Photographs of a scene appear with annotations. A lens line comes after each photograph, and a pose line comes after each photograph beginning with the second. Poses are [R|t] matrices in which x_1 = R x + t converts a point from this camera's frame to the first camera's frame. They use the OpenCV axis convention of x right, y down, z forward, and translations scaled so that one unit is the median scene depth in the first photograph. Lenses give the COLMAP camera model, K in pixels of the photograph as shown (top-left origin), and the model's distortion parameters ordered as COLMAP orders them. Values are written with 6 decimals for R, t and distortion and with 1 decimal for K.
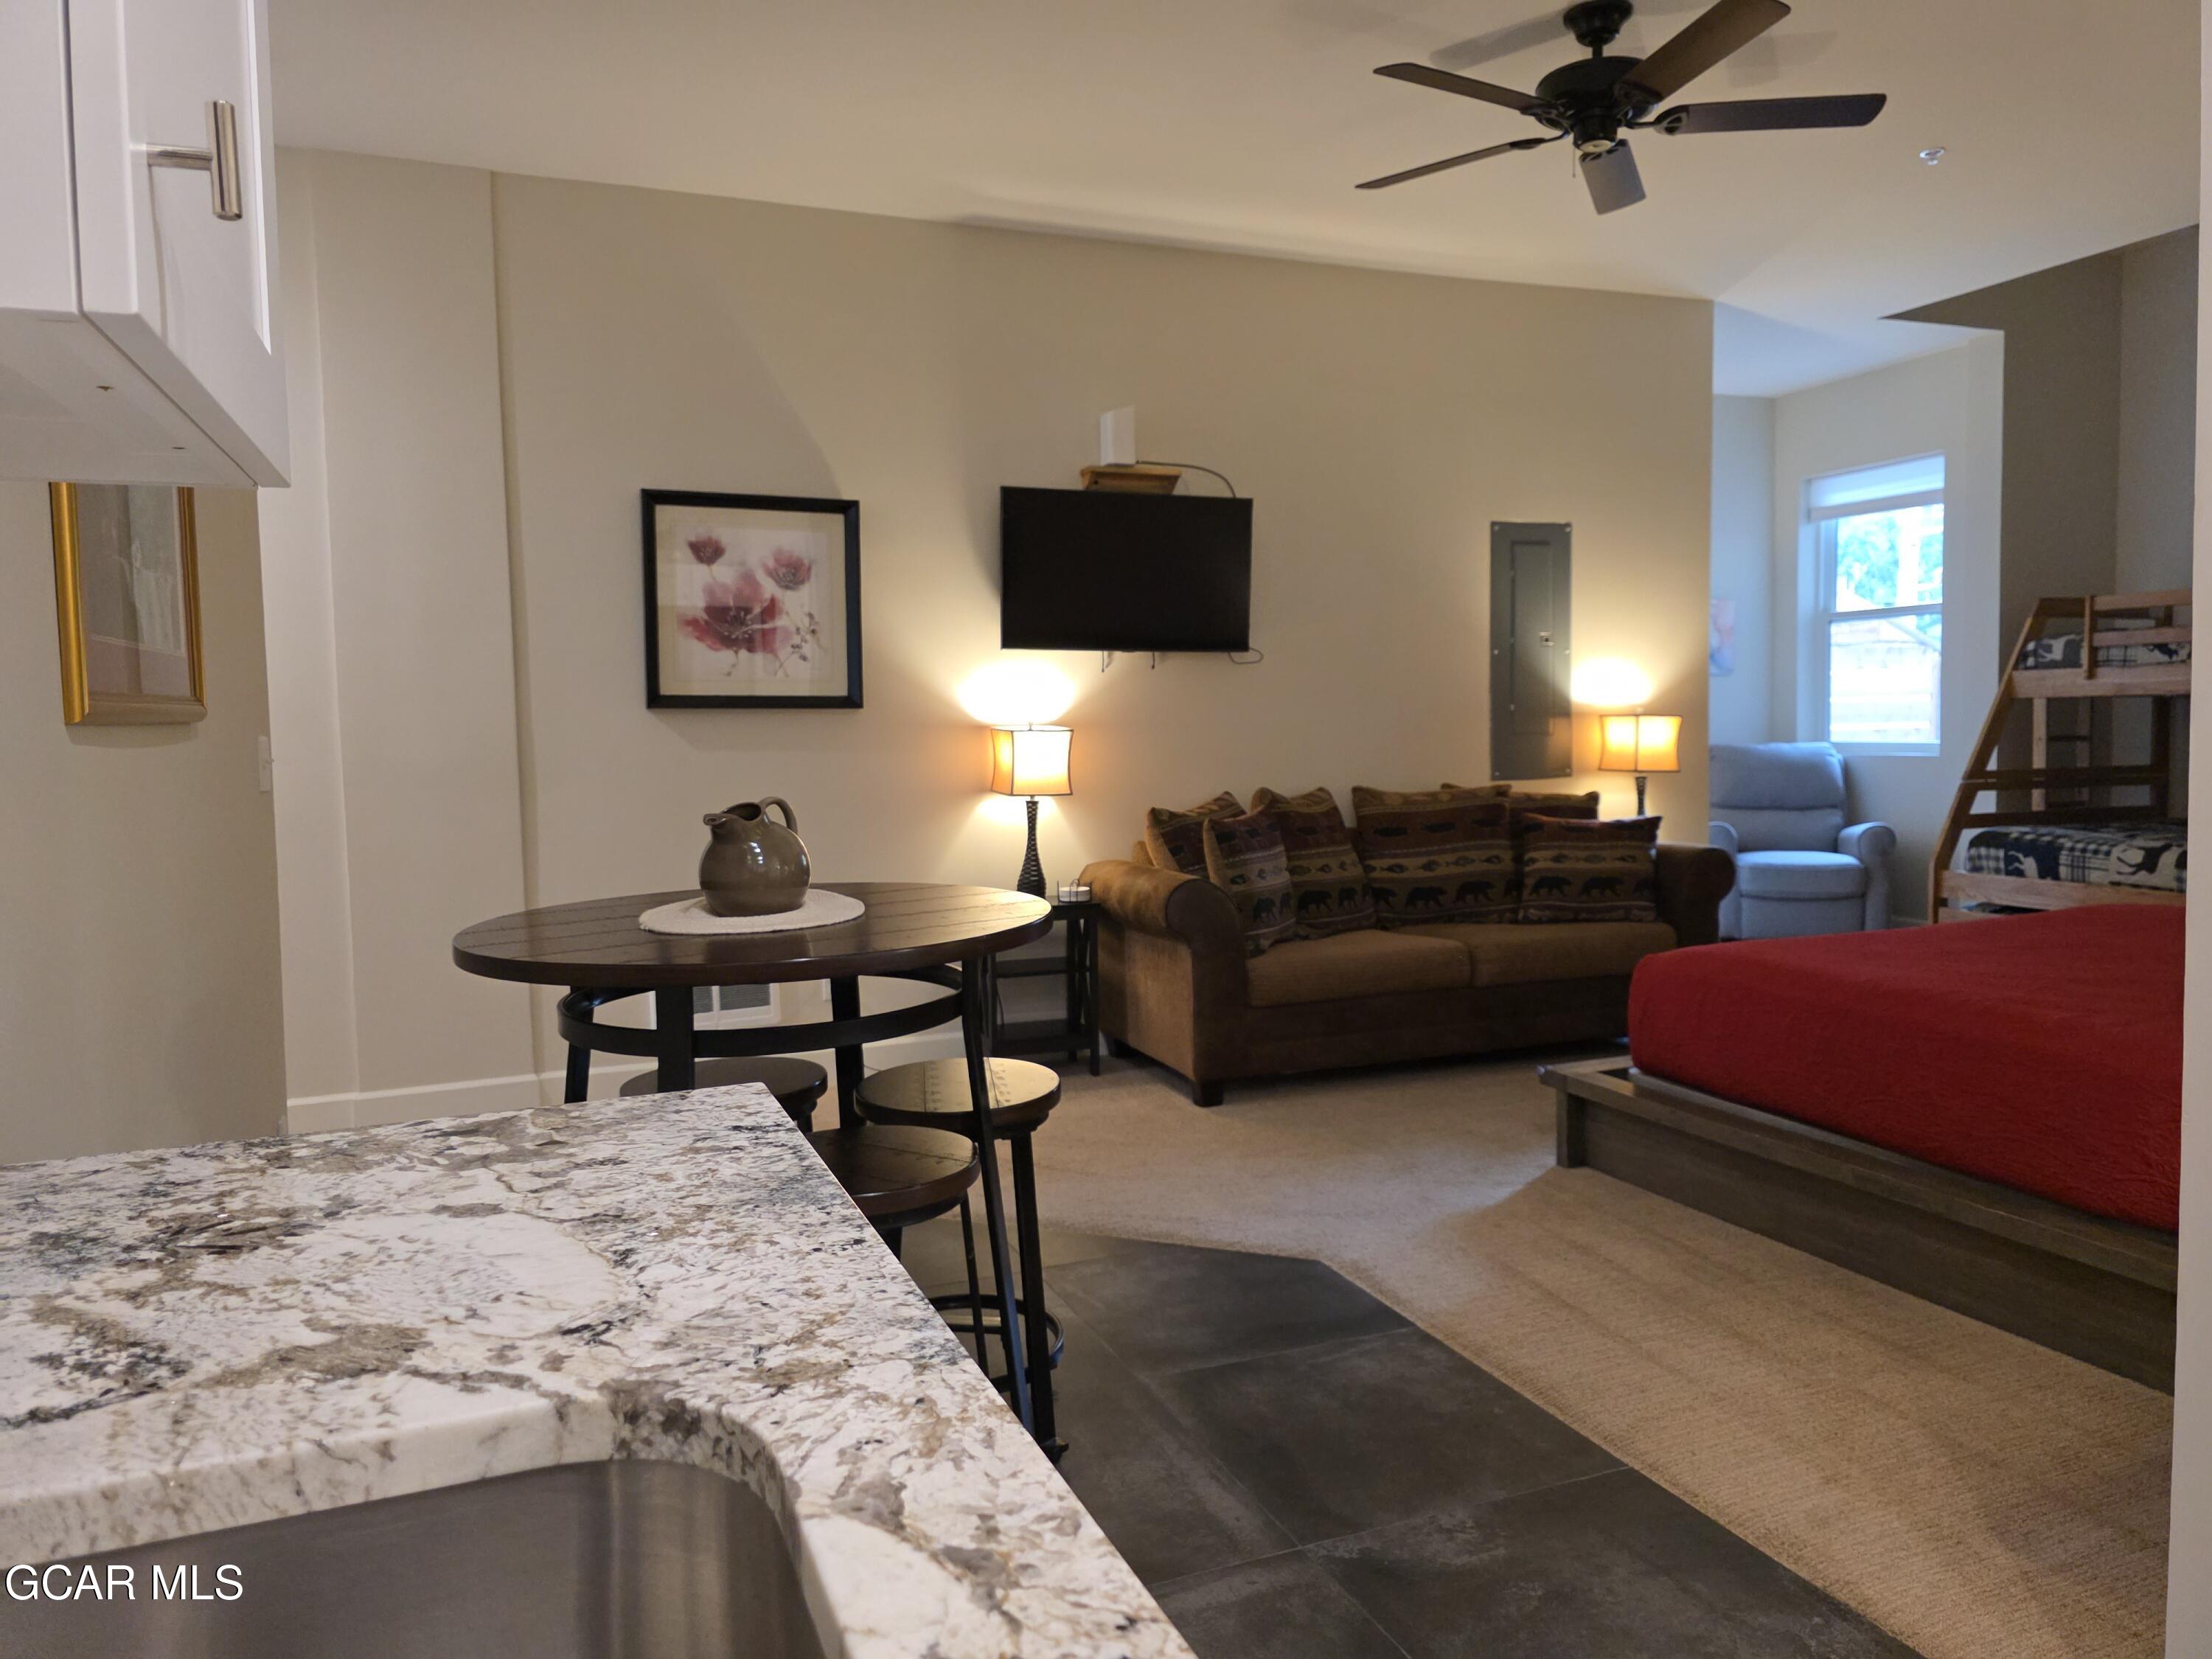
lens RADIAL K [[1510.6, 0, 1119.2], [0, 1510.6, 827.4], [0, 0, 1]] dist [0.065927, -0.063358]
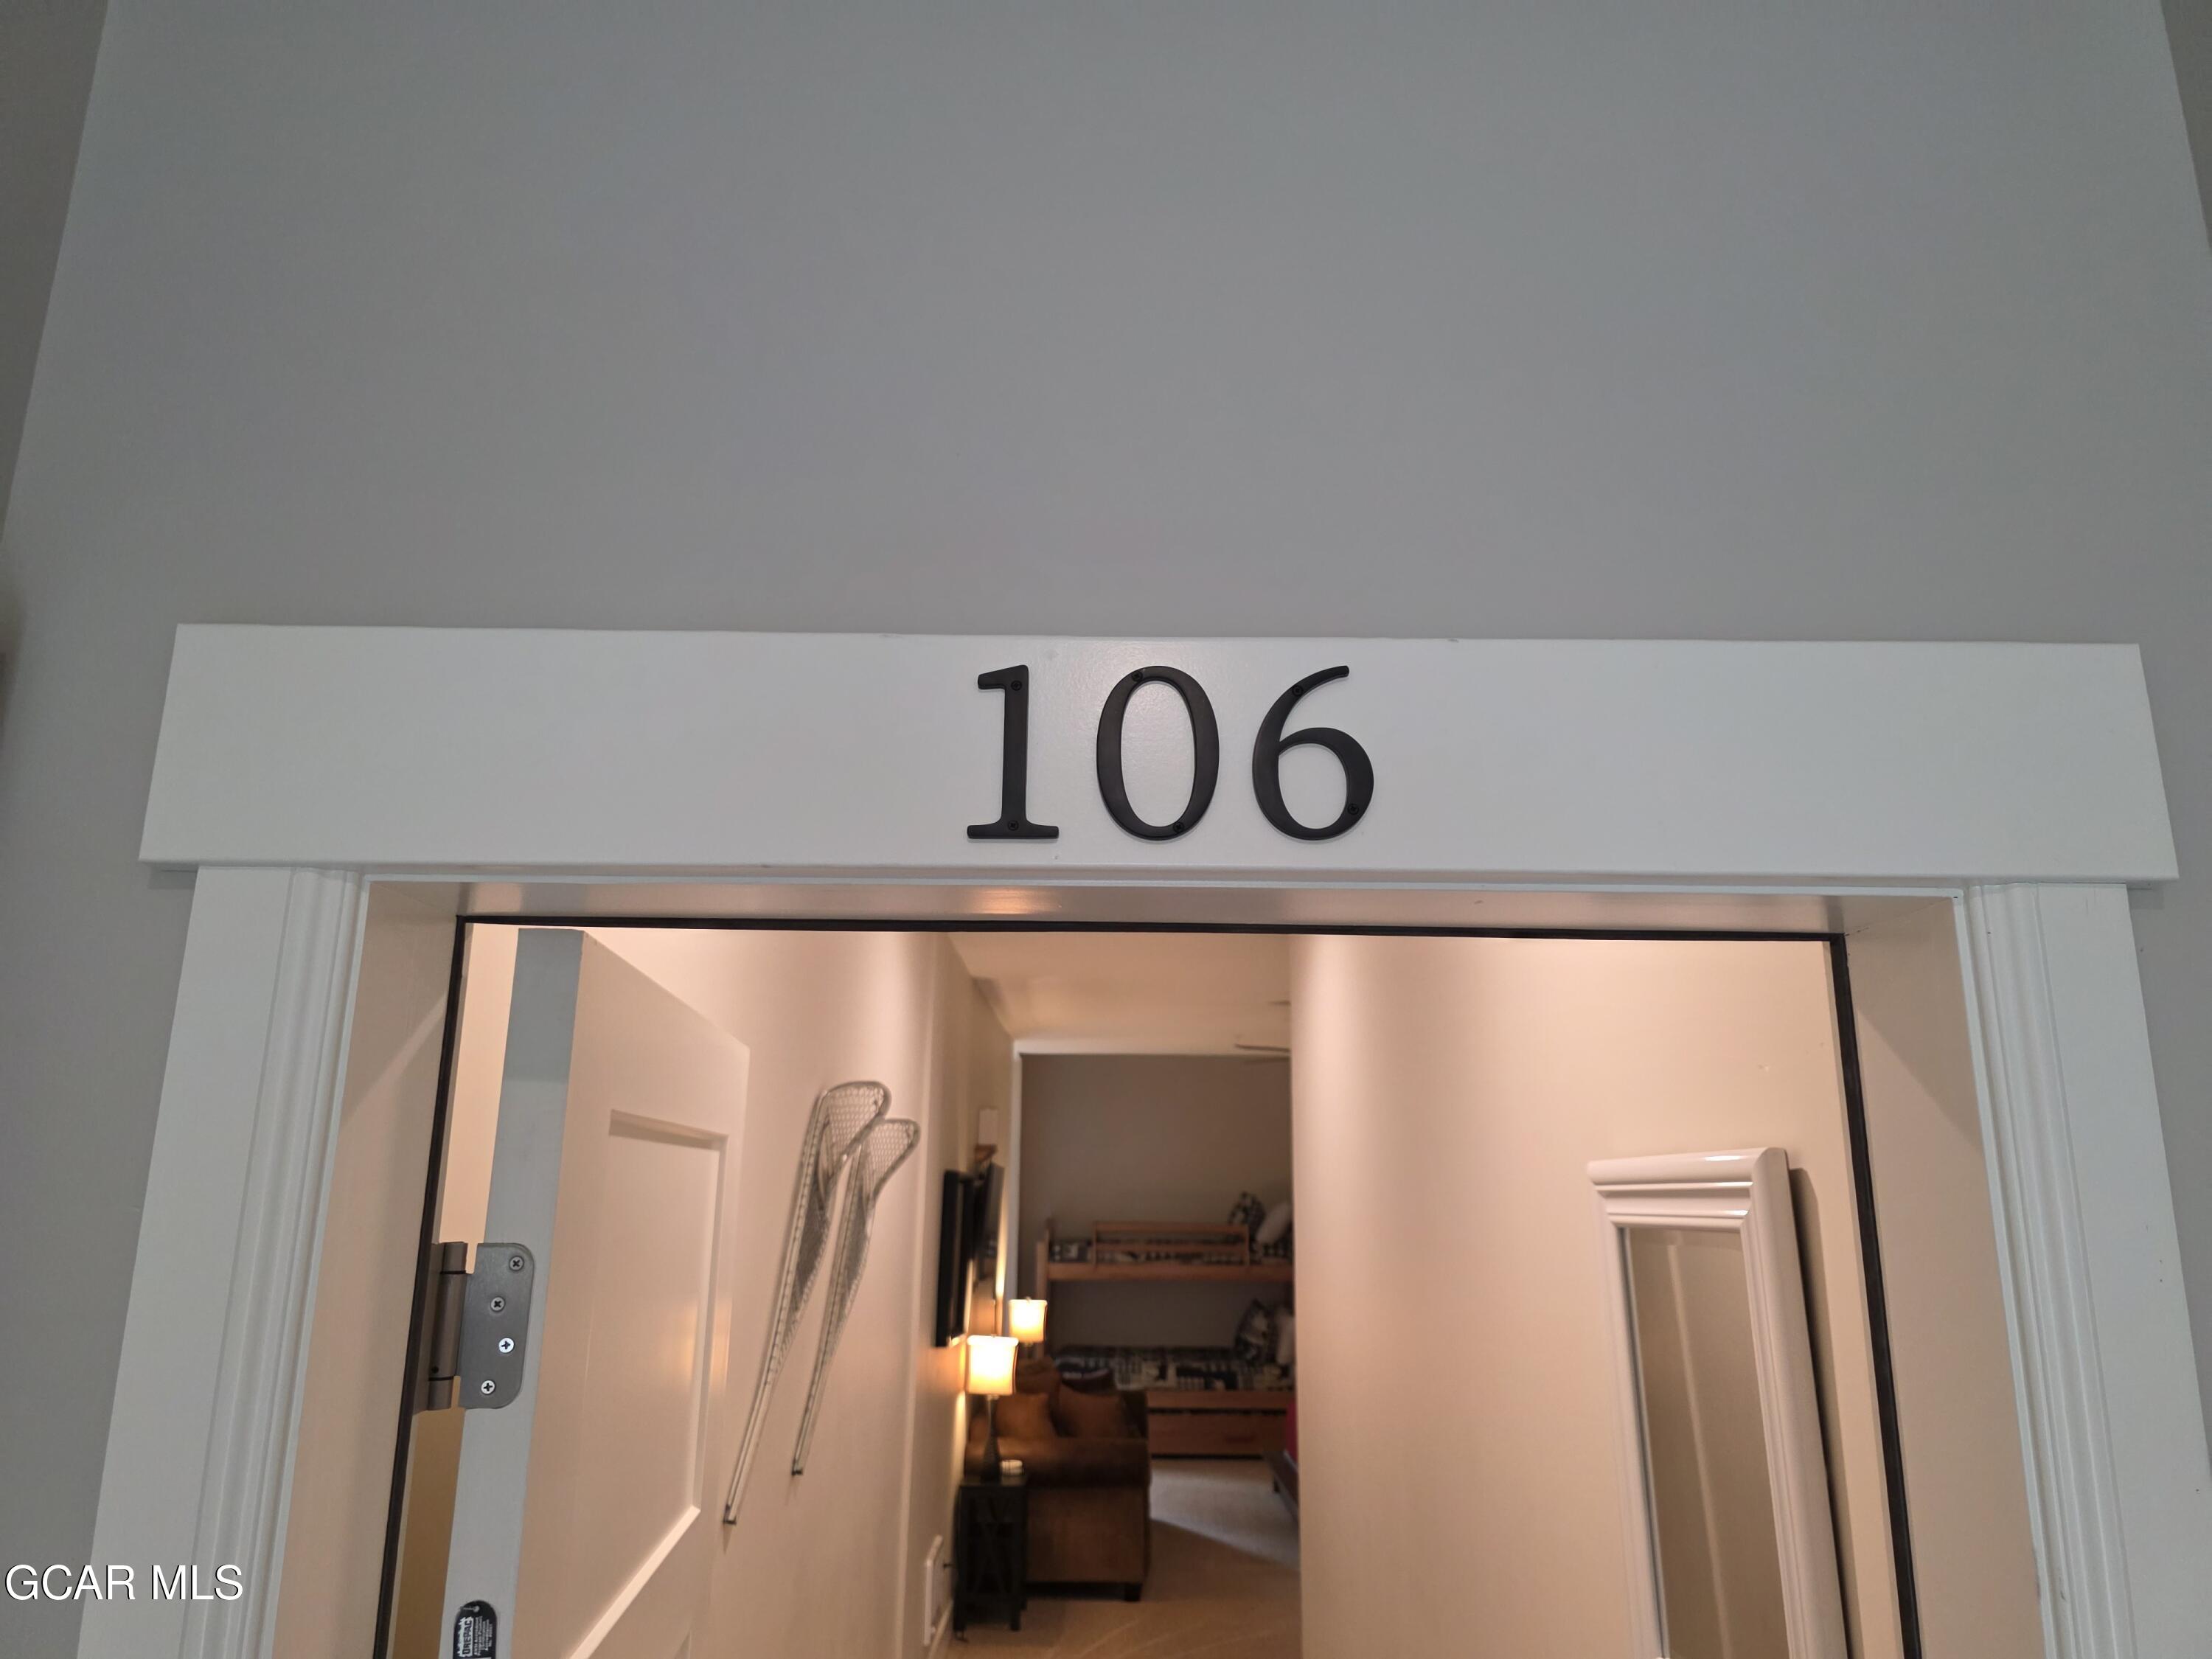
lens RADIAL K [[1510.6, 0, 1119.2], [0, 1510.6, 827.4], [0, 0, 1]] dist [0.065927, -0.063358]
pose [[0.288303, 0.236482, 0.927878, -1.210705], [0.050555, 0.963913, -0.261374, -0.135019], [-0.956204, 0.122264, 0.265944, 0.438775]]
